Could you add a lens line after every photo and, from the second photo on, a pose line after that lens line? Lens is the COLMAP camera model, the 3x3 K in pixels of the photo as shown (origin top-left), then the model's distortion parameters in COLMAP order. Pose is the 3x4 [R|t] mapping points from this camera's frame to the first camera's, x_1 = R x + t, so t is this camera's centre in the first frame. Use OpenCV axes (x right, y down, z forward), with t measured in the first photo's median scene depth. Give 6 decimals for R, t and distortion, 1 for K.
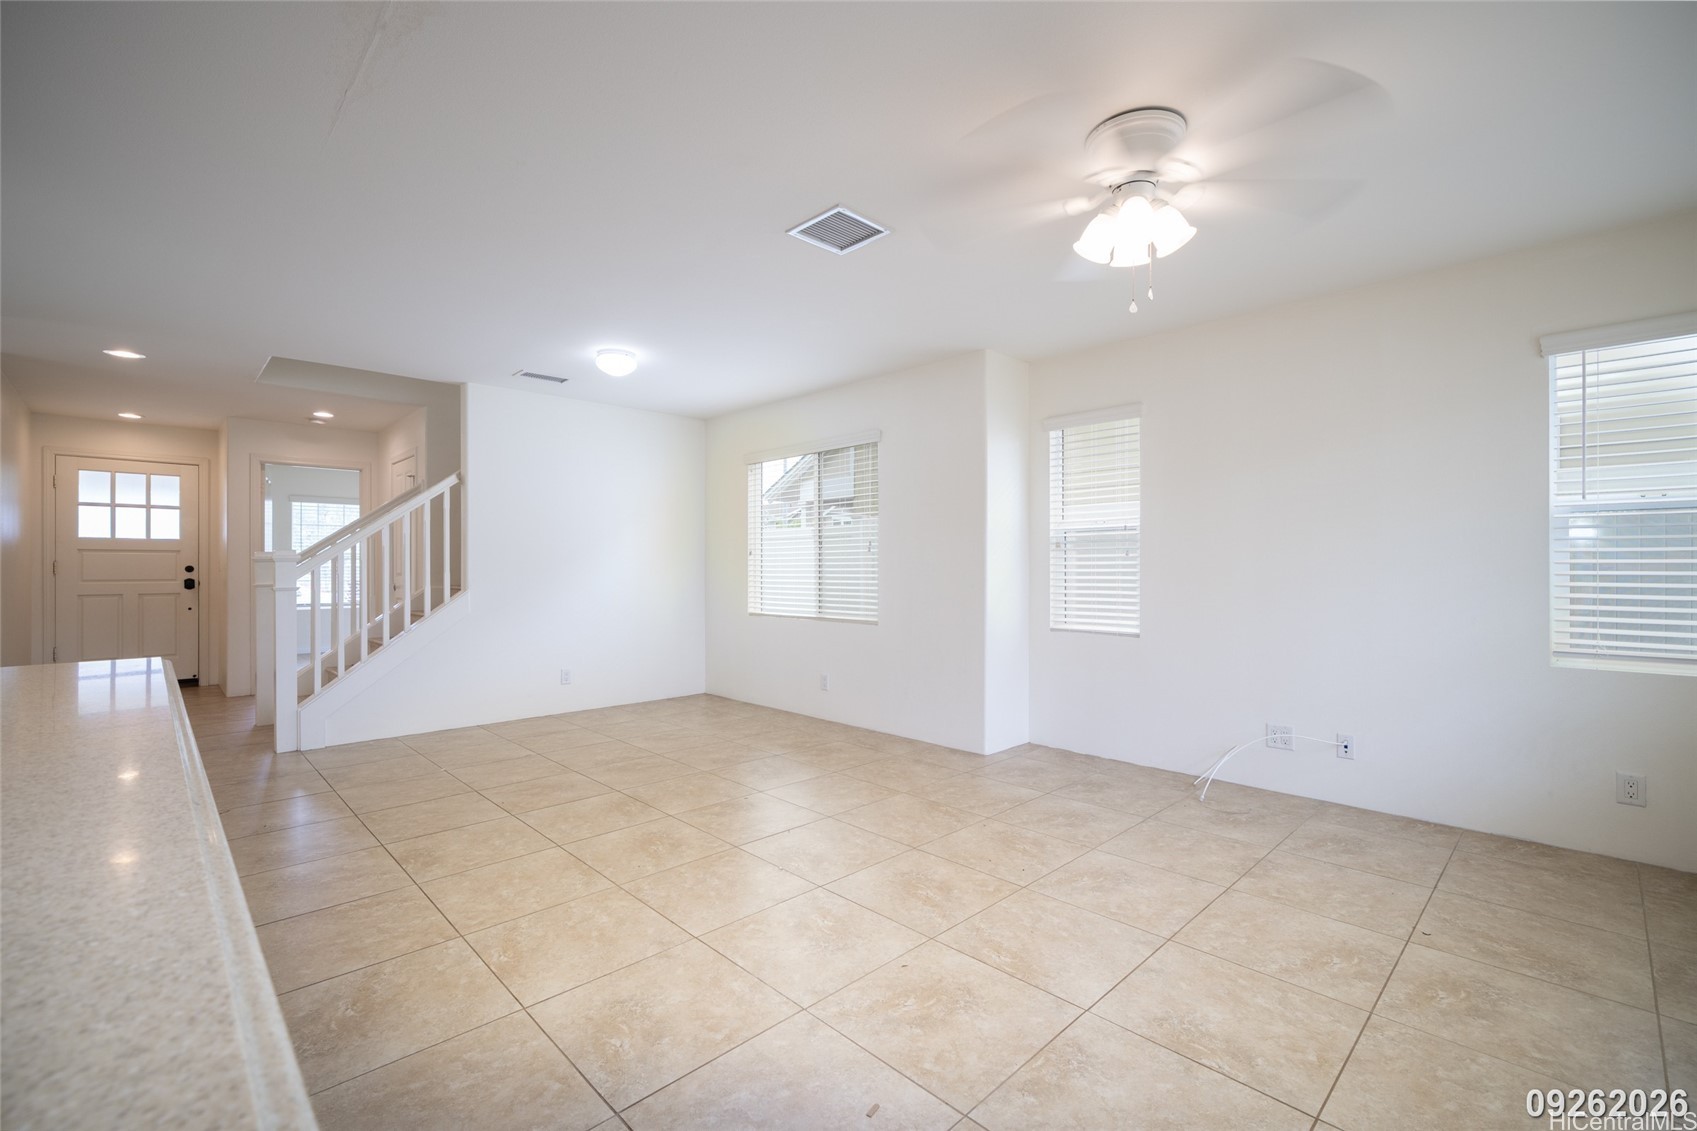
lens RADIAL K [[731.4, 0, 842.9], [0, 731.4, 571.9], [0, 0, 1]] dist [-0.001293, 0.001490]
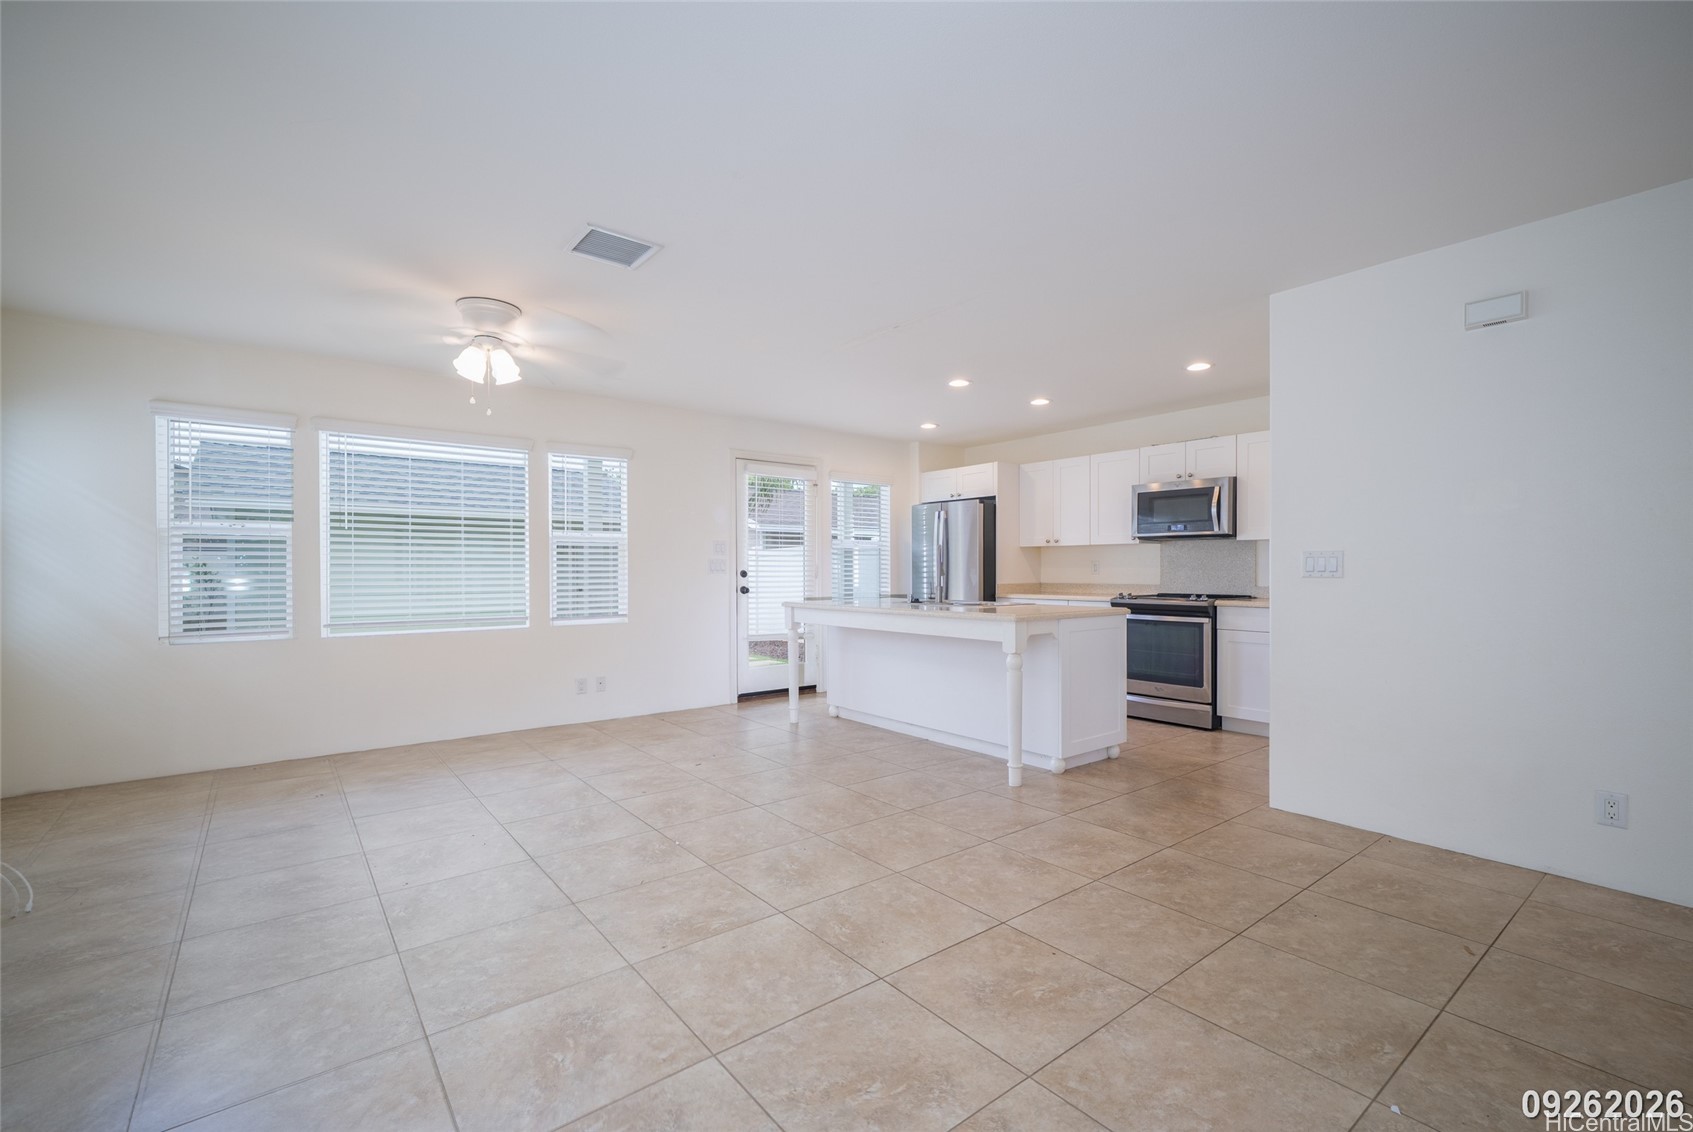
lens RADIAL K [[740.0, 0, 858.9], [0, 740.0, 566.8], [0, 0, 1]] dist [-0.001184, -0.000865]
pose [[-0.995948, 0.004519, 0.089820, -0.428325], [0.004720, 0.999987, 0.002030, -0.013141], [-0.089809, 0.002446, -0.995956, 1.944070]]
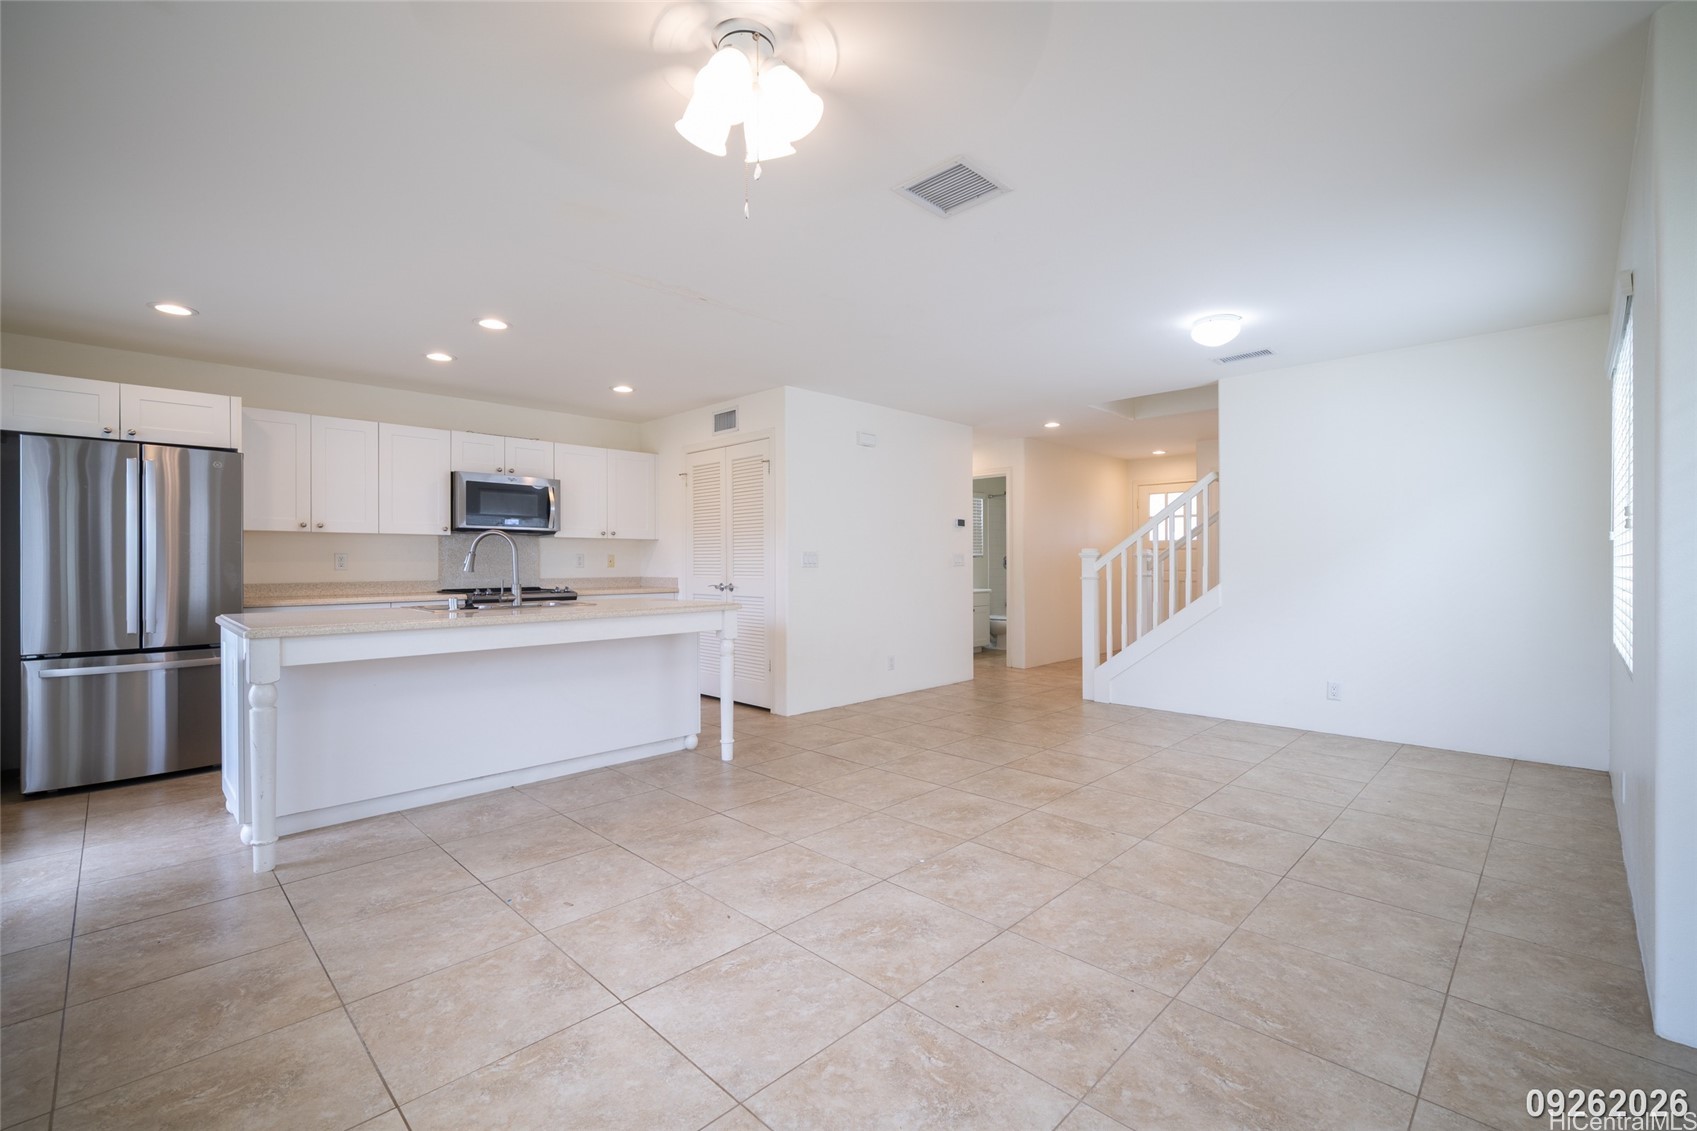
lens RADIAL K [[731.4, 0, 864.5], [0, 731.4, 559.3], [0, 0, 1]] dist [-0.001293, 0.001490]
pose [[0.038759, -0.001075, -0.999248, 0.862421], [-0.004531, 0.999989, -0.001252, -0.011651], [0.999238, 0.004576, 0.038753, 0.817702]]
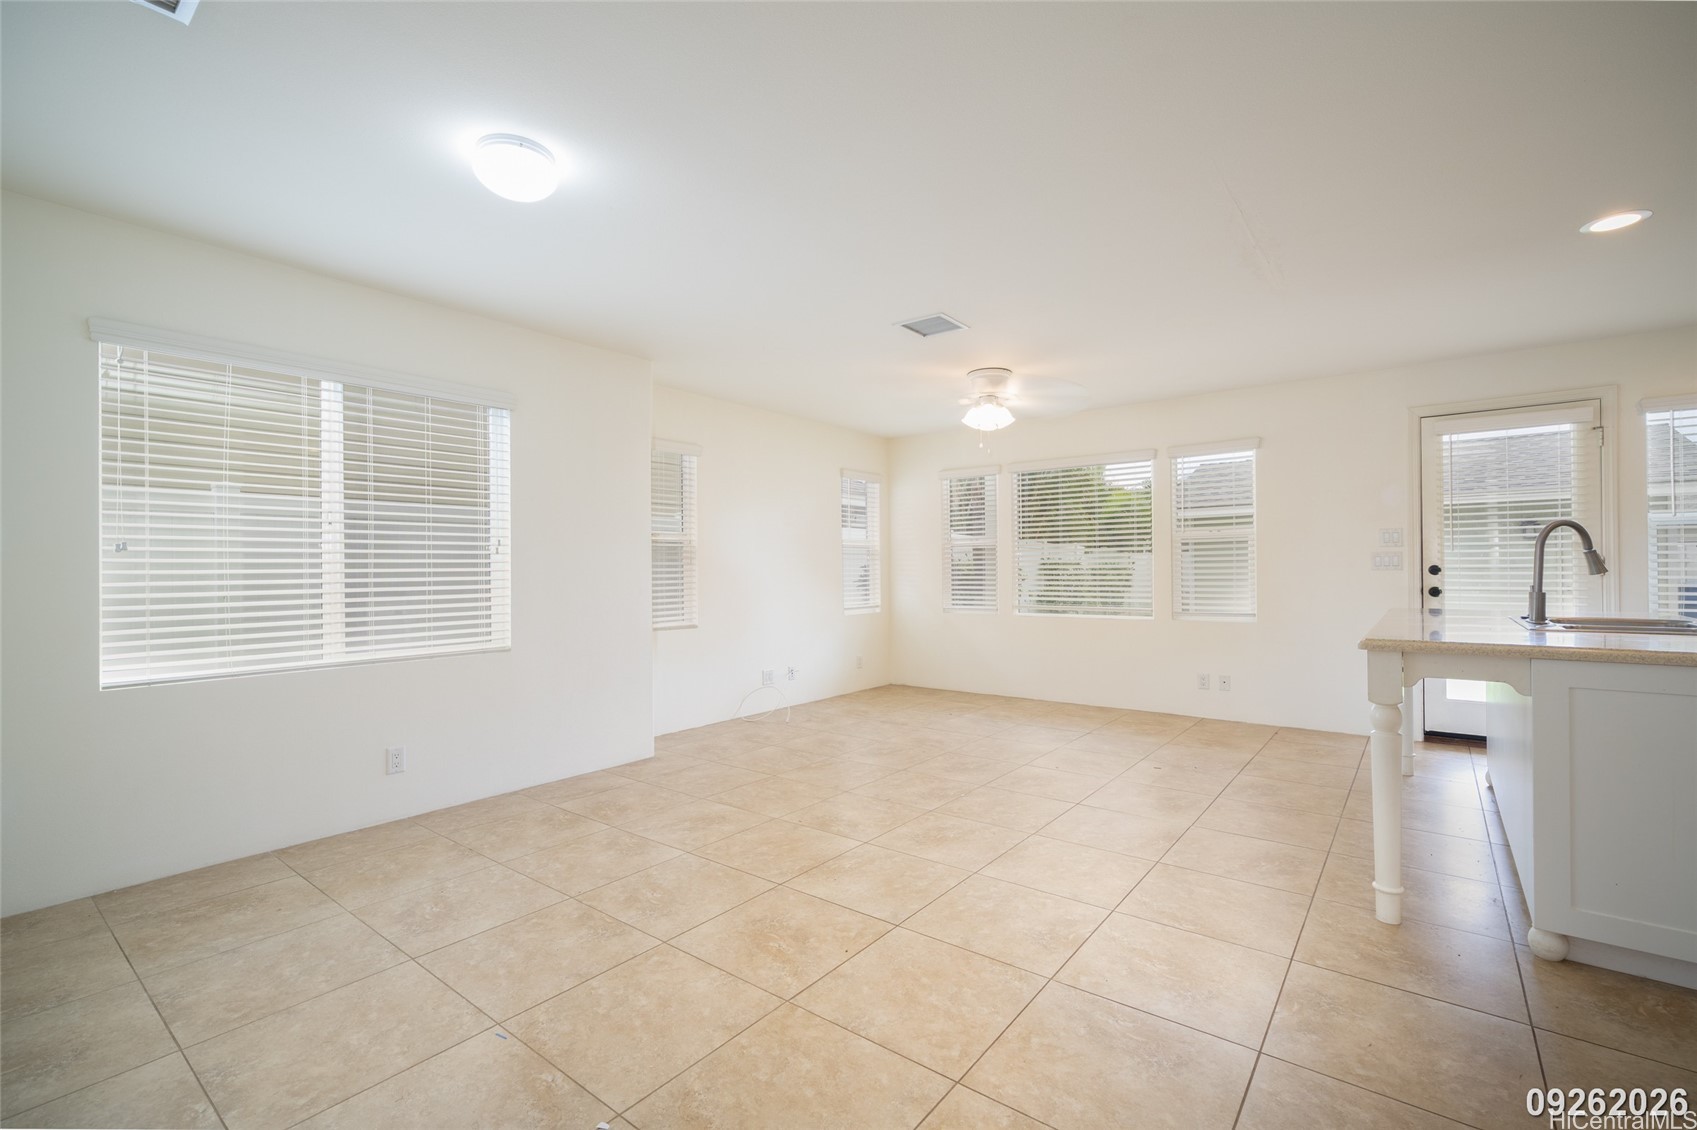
lens RADIAL K [[731.4, 0, 858.4], [0, 731.4, 566.3], [0, 0, 1]] dist [-0.001293, 0.001490]
pose [[-0.146417, 0.010843, 0.989164, -1.288587], [0.016905, 0.999821, -0.008458, -0.005641], [-0.989079, 0.015484, -0.146574, 1.282318]]
